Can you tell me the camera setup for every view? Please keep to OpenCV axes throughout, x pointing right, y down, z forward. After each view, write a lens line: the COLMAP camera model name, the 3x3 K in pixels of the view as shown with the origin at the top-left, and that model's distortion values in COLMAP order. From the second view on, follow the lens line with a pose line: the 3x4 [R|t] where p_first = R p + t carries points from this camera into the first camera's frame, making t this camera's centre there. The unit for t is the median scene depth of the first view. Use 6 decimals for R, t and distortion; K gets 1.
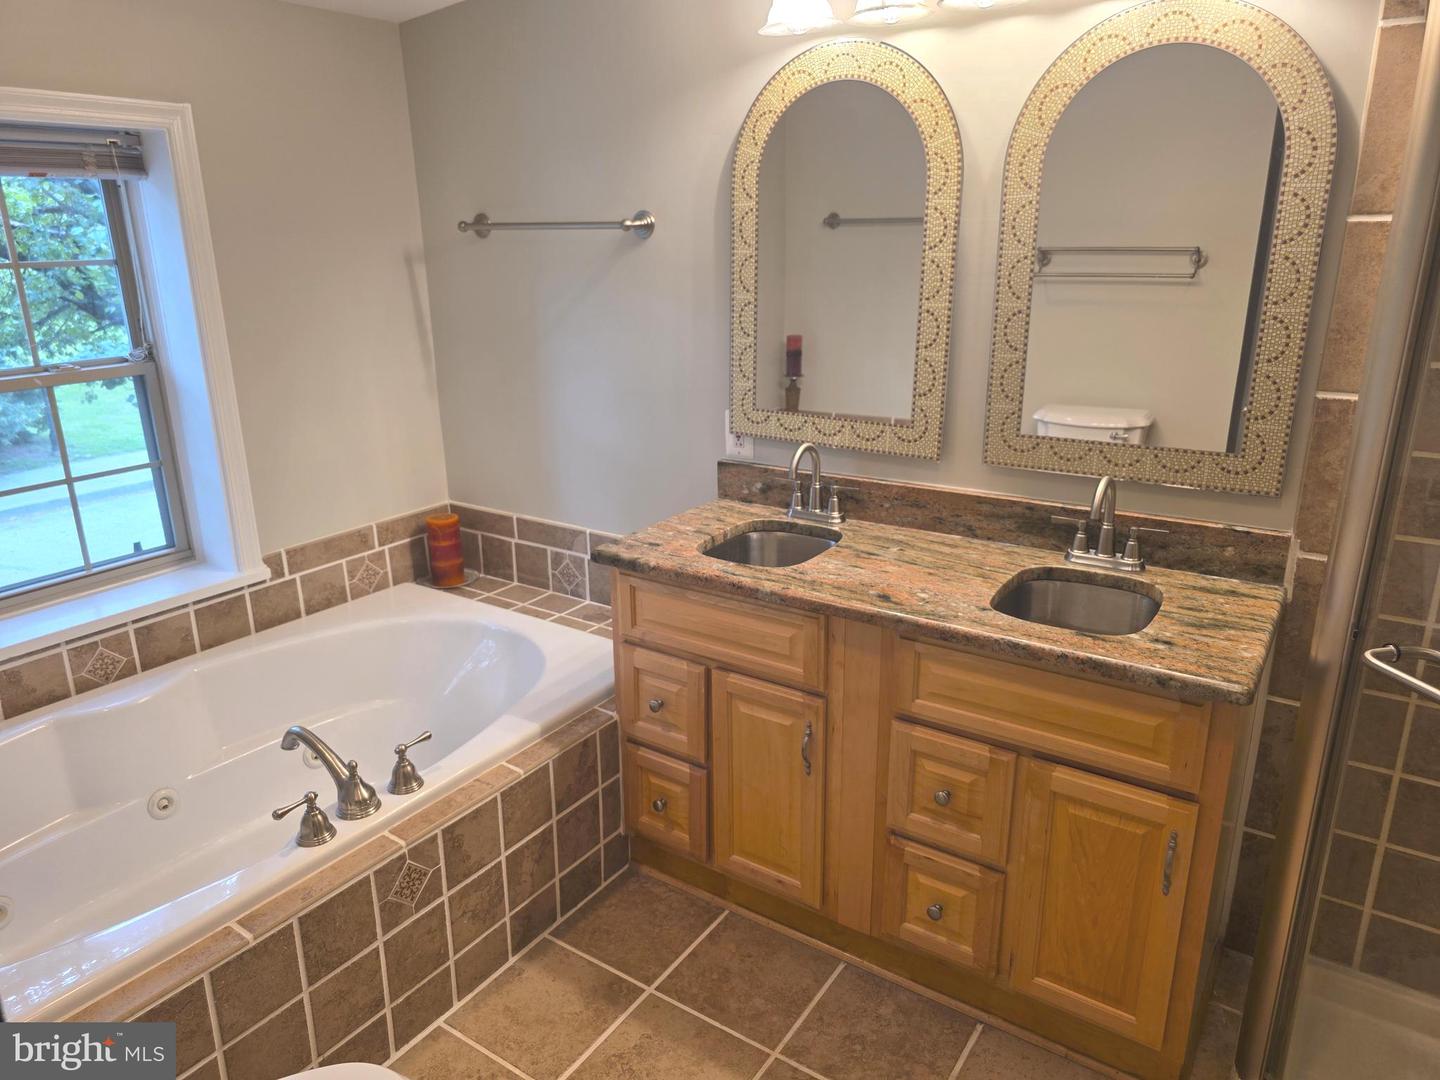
lens RADIAL K [[976.8, 0, 714.9], [0, 976.8, 543.4], [0, 0, 1]] dist [0.063819, -0.077775]
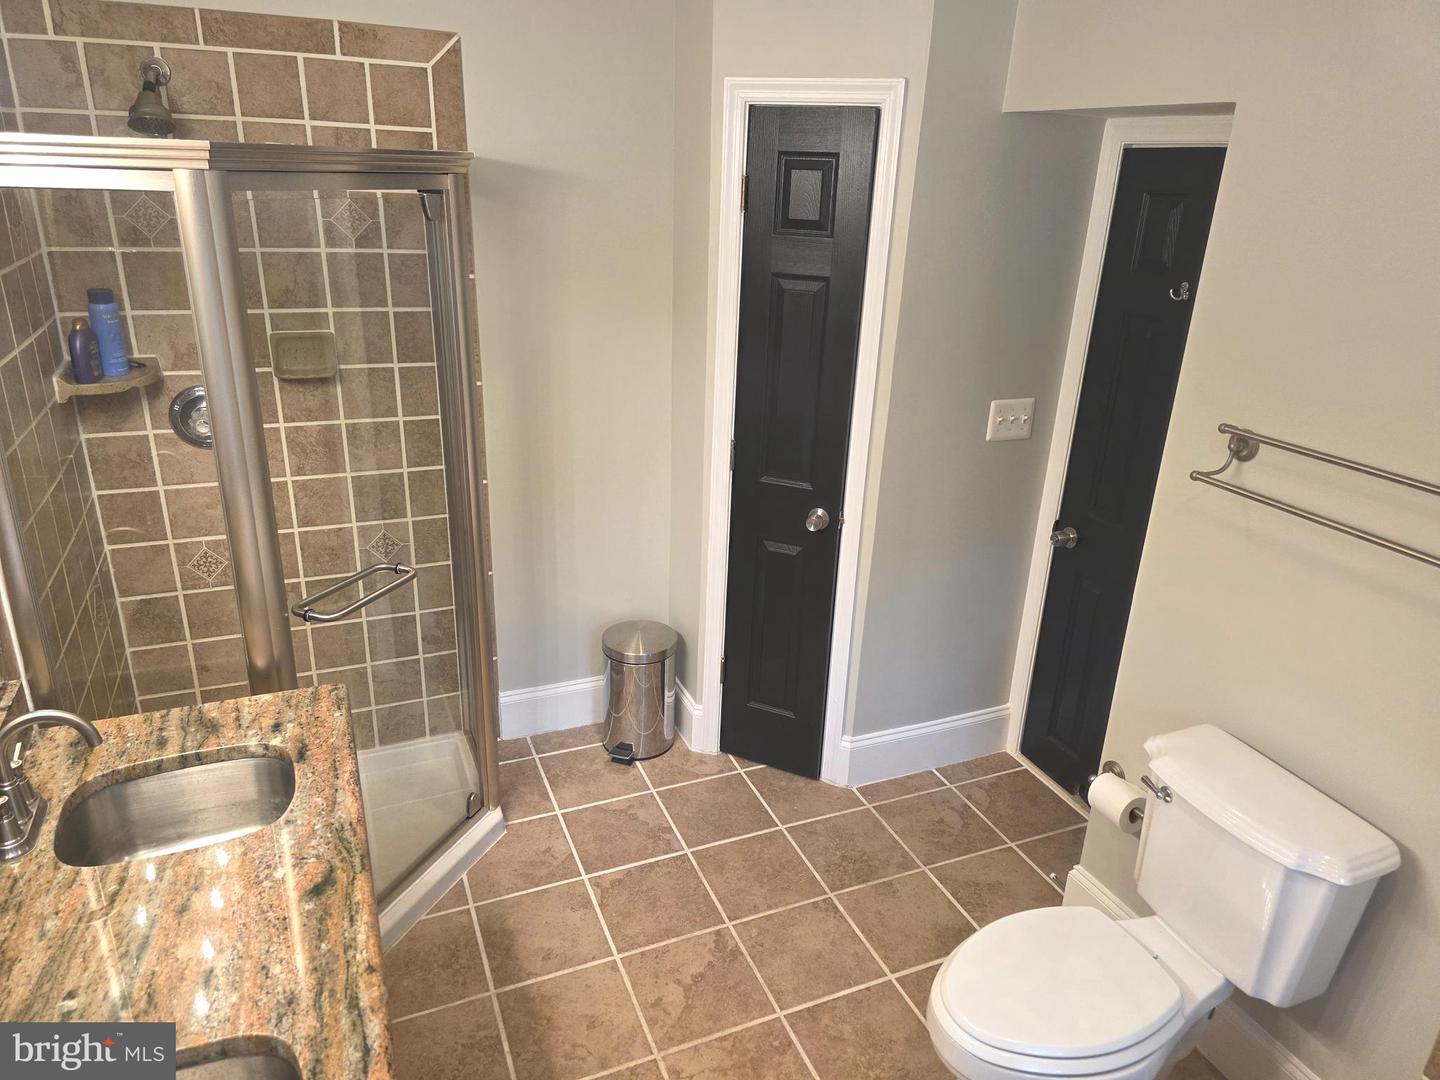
lens RADIAL K [[975.9, 0, 720.0], [0, 975.9, 540.0], [0, 0, 1]] dist [0.073526, -0.070041]
pose [[-0.837133, -0.214531, 0.503175, -0.349368], [0.140397, 0.804797, 0.576707, -0.471654], [-0.528675, 0.553424, -0.643602, 0.987469]]
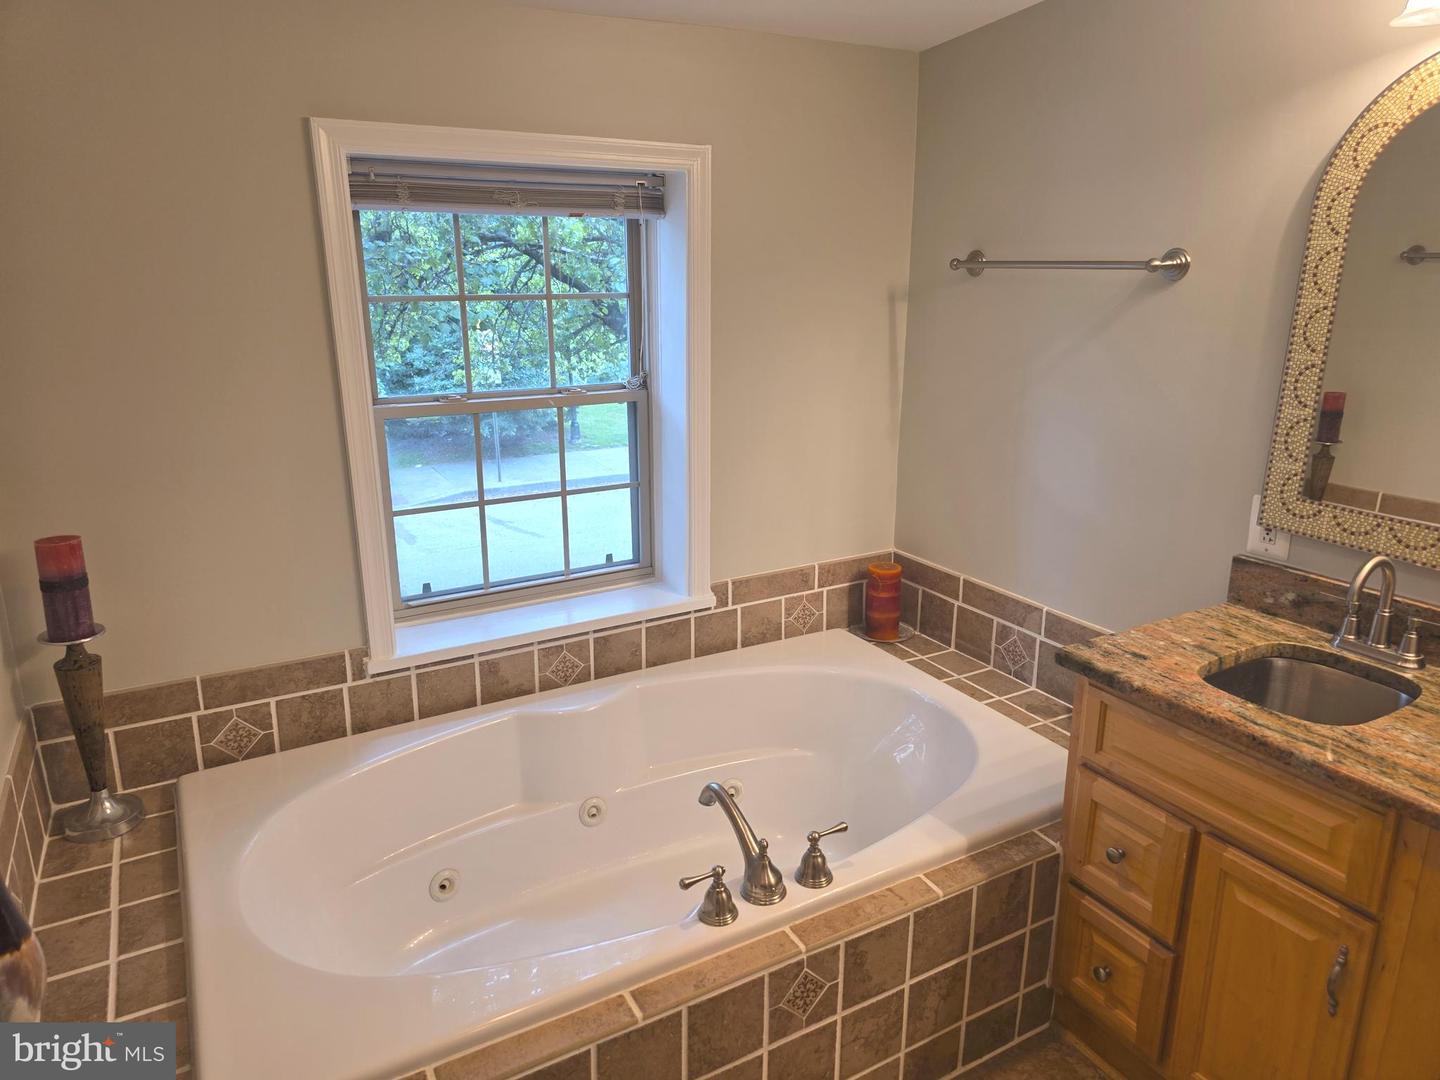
lens RADIAL K [[975.9, 0, 720.0], [0, 975.9, 540.0], [0, 0, 1]] dist [0.073526, -0.070041]
pose [[0.901217, 0.129496, -0.413568, -0.049486], [-0.140987, 0.990008, 0.002762, -0.047469], [0.409793, 0.055819, 0.910469, 0.104638]]
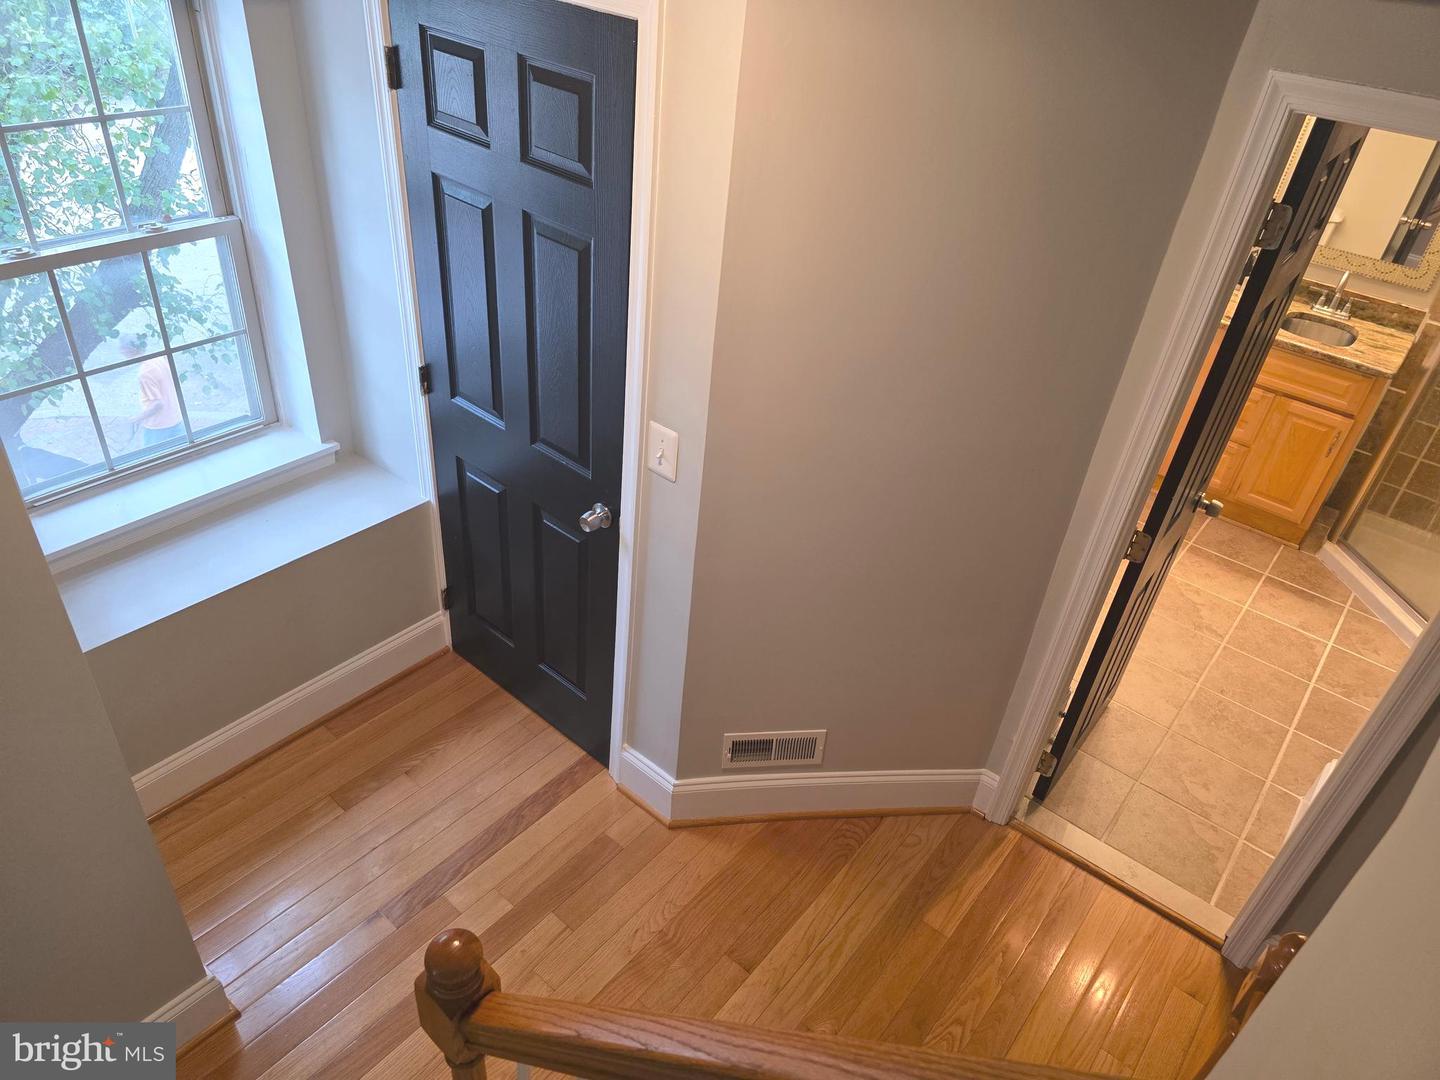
lens RADIAL K [[975.9, 0, 720.0], [0, 975.9, 540.0], [0, 0, 1]] dist [0.073526, -0.070041]
pose [[0.991407, 0.130081, -0.013822, -0.700871], [-0.119931, 0.946039, 0.301041, -0.003851], [0.052236, -0.296797, 0.953511, -1.066573]]
